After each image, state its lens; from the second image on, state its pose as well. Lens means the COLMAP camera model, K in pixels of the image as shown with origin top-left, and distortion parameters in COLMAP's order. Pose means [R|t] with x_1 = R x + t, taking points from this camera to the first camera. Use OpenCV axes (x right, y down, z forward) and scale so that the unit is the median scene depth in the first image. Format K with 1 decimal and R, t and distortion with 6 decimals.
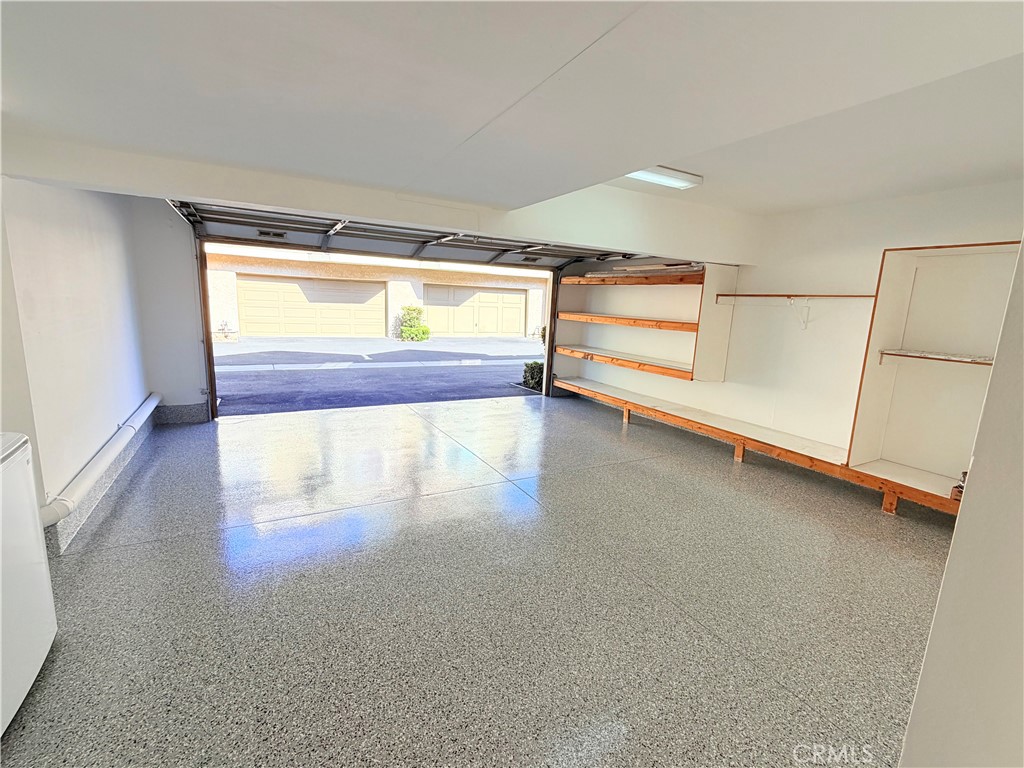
lens RADIAL K [[468.1, 0, 513.0], [0, 468.1, 383.6], [0, 0, 1]] dist [0.002342, 0.001081]
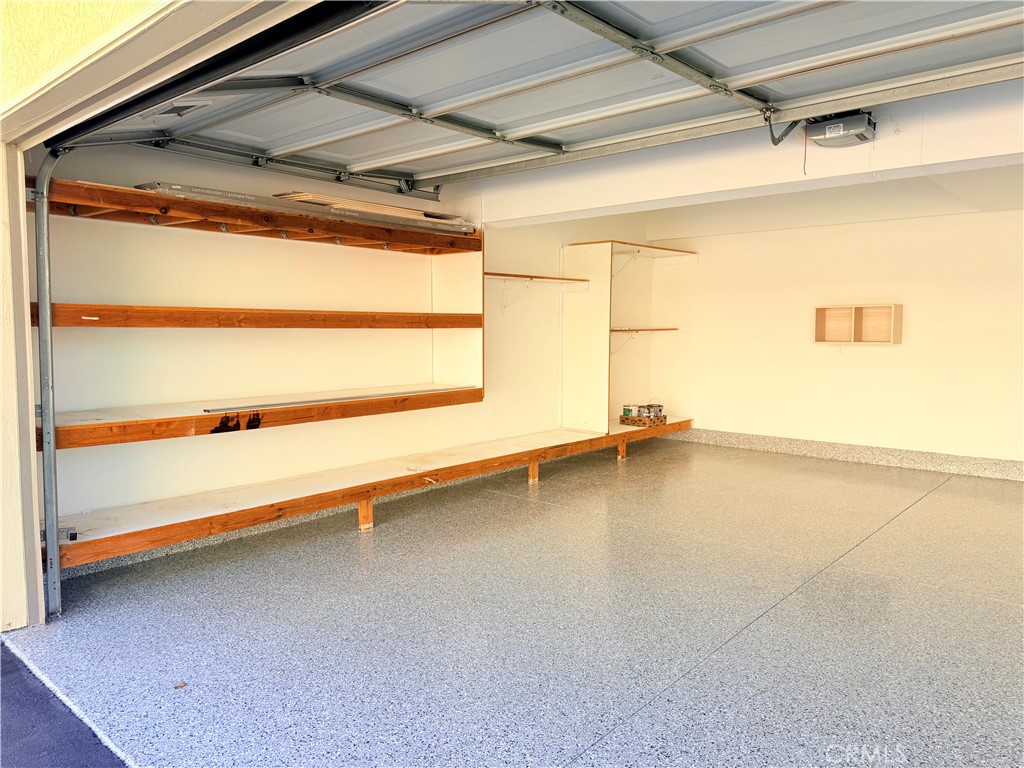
lens RADIAL K [[711.2, 0, 517.1], [0, 711.2, 376.9], [0, 0, 1]] dist [0.063293, -0.065838]
pose [[-0.348793, -0.106754, 0.931100, -0.582537], [0.150905, 0.974131, 0.168217, -0.205978], [-0.924971, 0.199180, -0.323661, 1.317171]]
